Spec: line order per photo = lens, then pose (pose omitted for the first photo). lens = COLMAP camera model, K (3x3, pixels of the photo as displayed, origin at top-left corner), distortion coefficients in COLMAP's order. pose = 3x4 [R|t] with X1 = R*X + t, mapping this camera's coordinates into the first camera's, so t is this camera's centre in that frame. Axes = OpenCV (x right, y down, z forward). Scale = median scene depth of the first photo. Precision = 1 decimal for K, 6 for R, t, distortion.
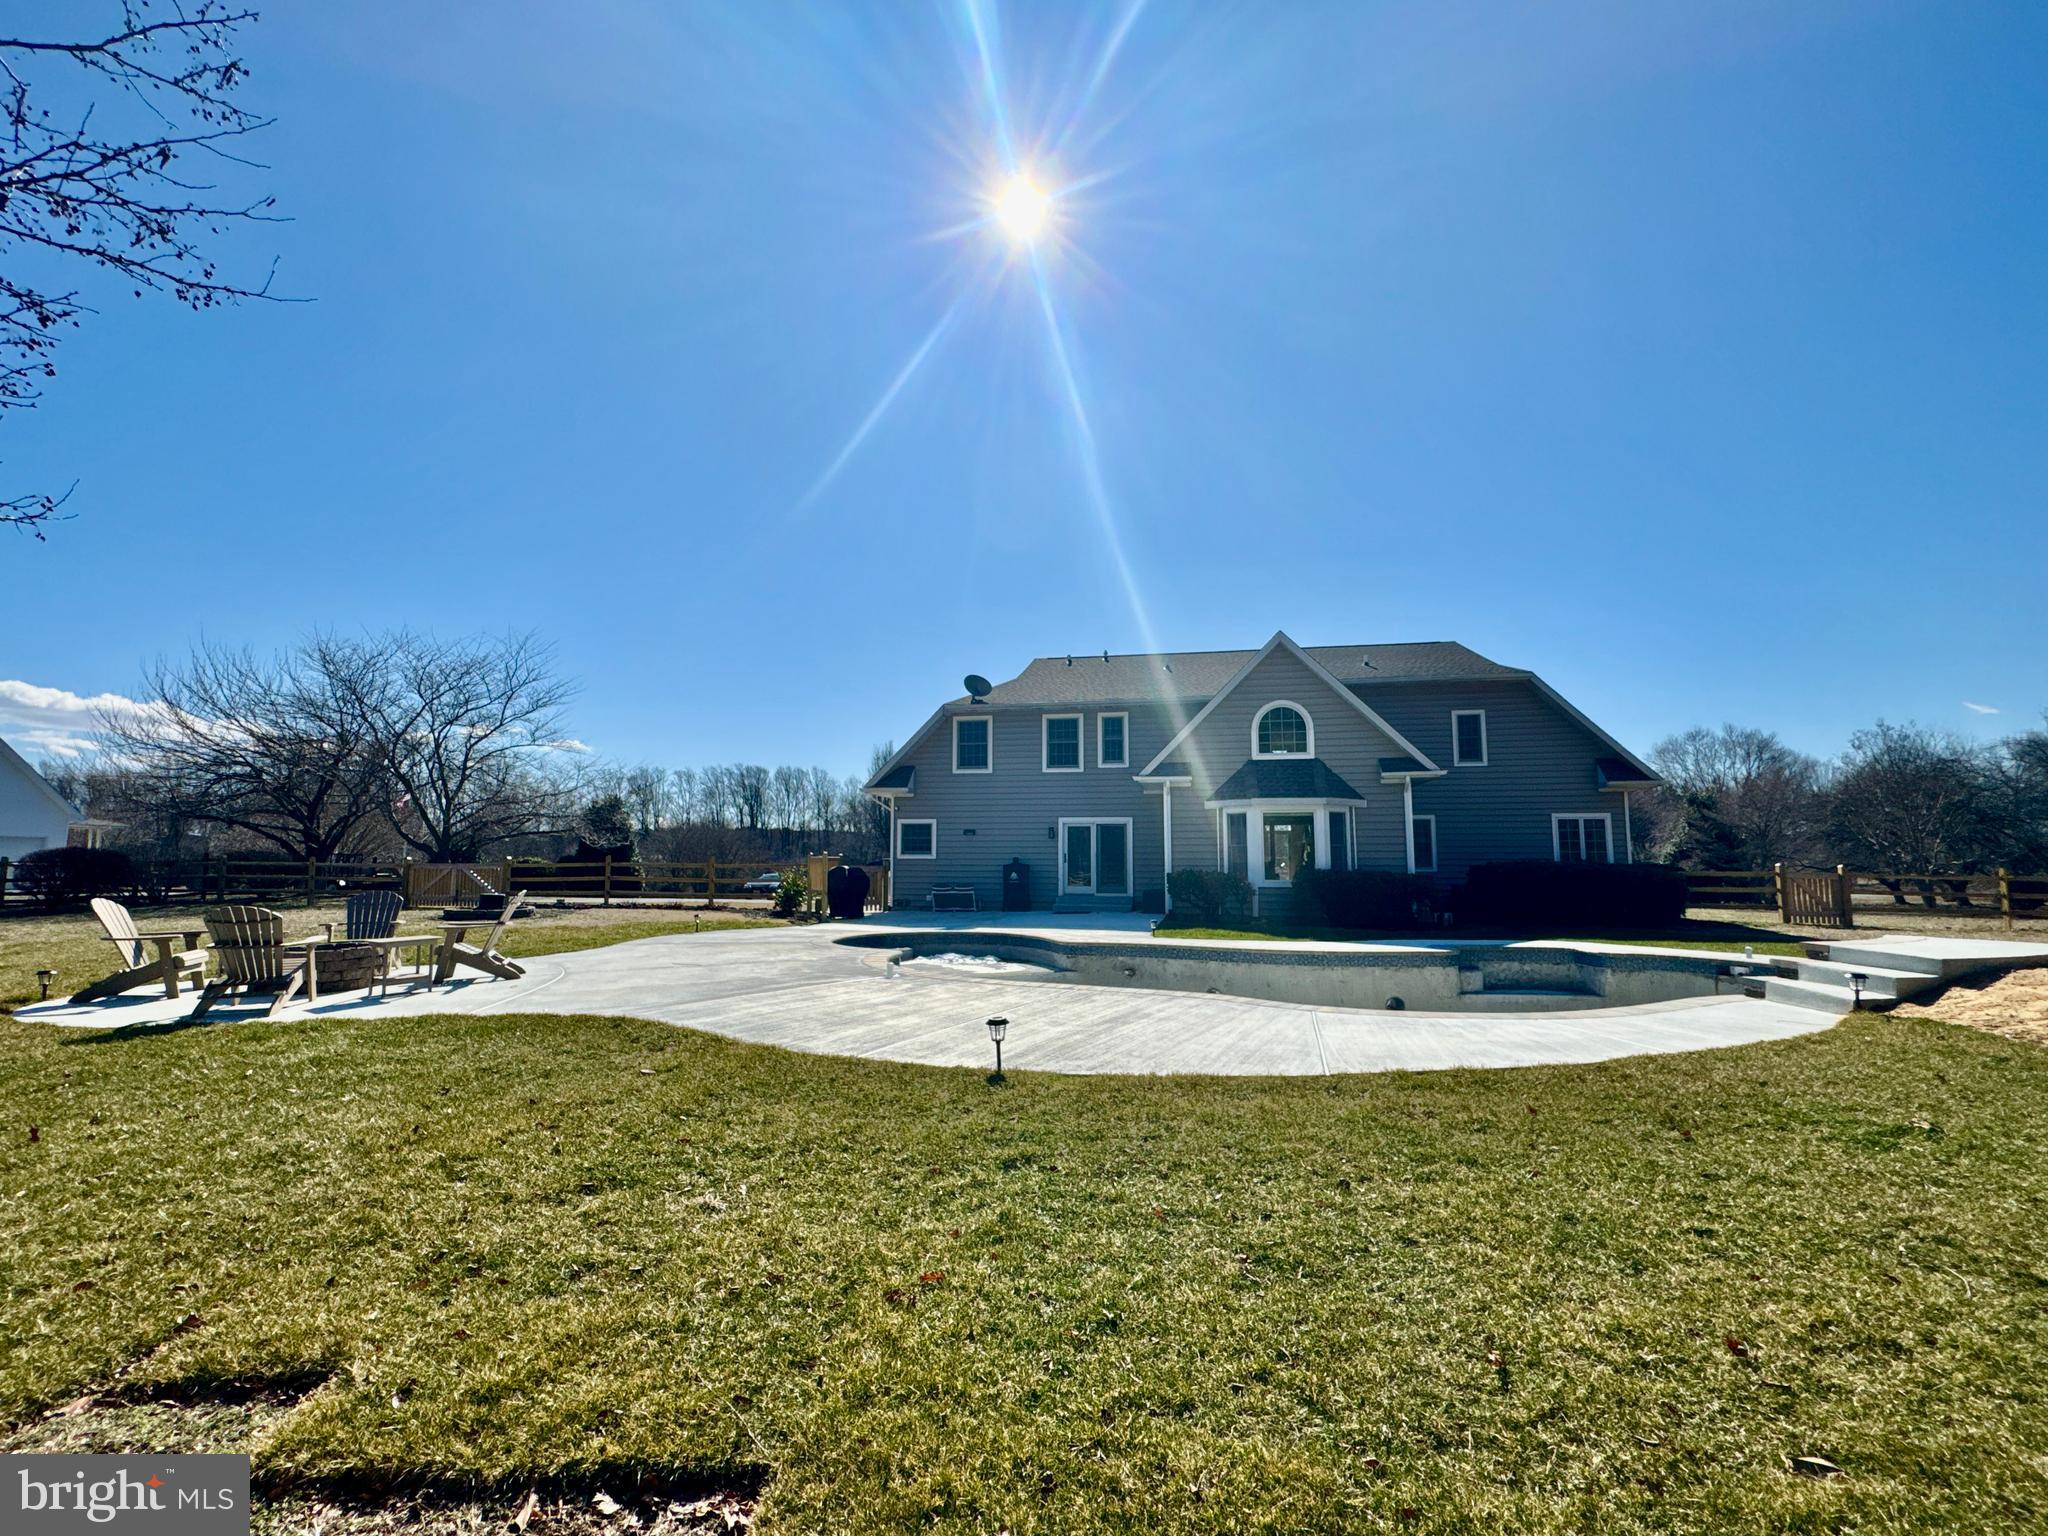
lens RADIAL K [[897.4, 0, 1020.1], [0, 897.4, 770.8], [0, 0, 1]] dist [-0.003532, 0.001770]
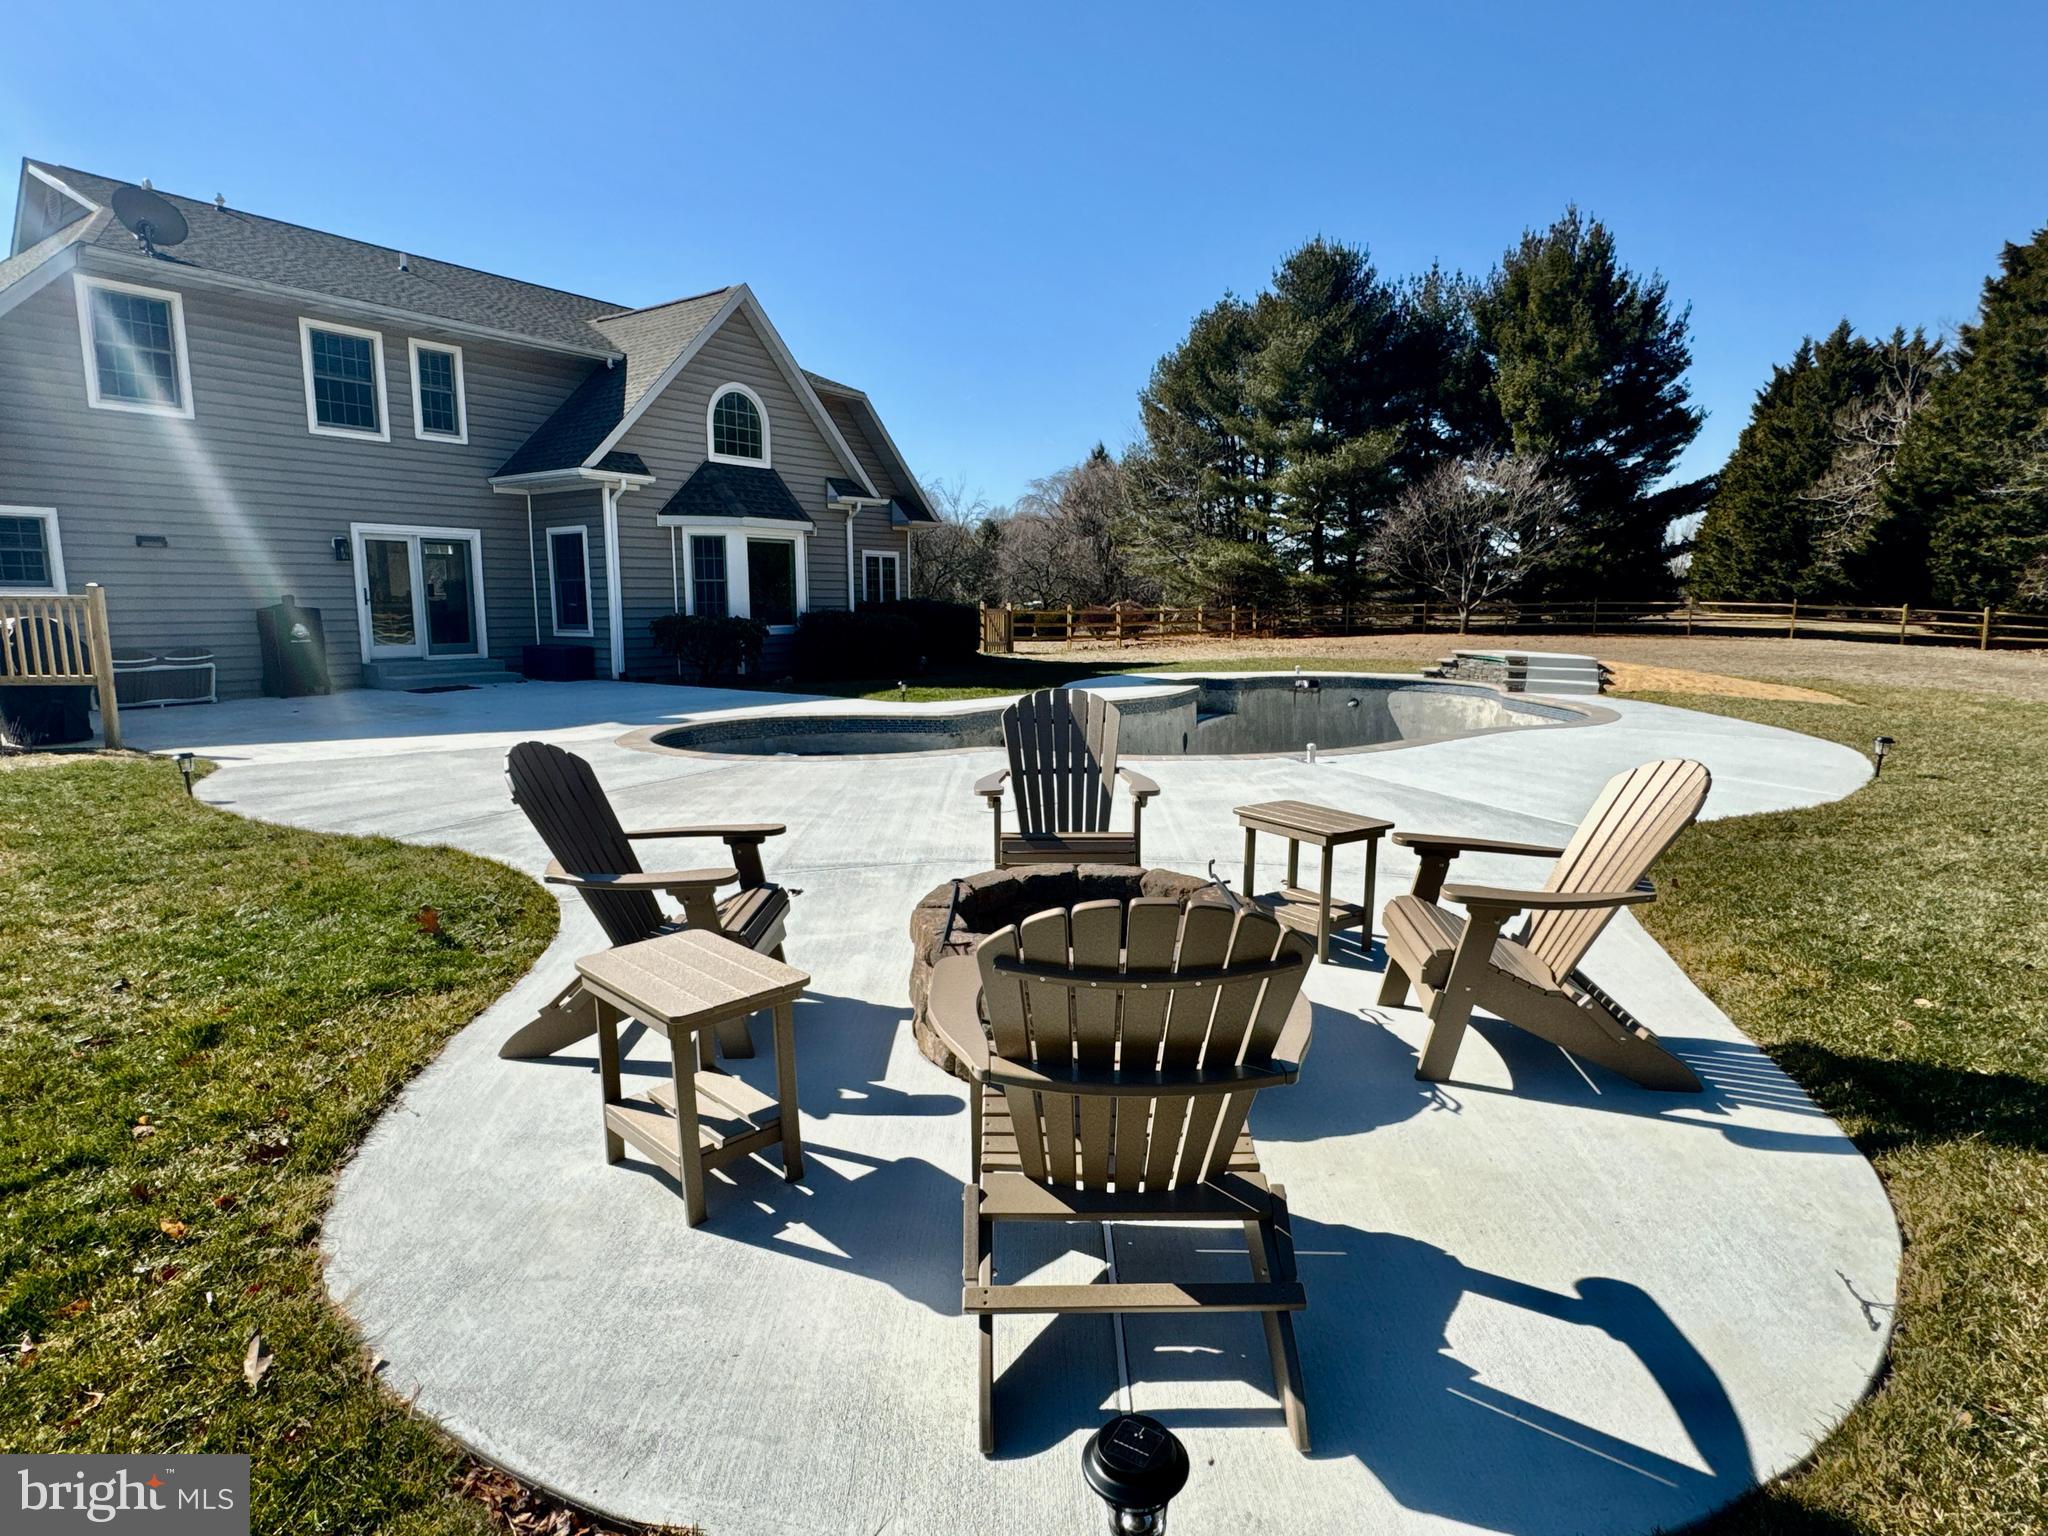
lens RADIAL K [[1110.2, 0, 1024.5], [0, 1110.2, 770.5], [0, 0, 1]] dist [-0.002015, 0.002119]
pose [[0.399580, -0.141556, 0.905703, -0.443767], [-0.093820, 0.976502, 0.194013, 0.030684], [-0.911884, -0.162497, 0.376910, 0.347569]]
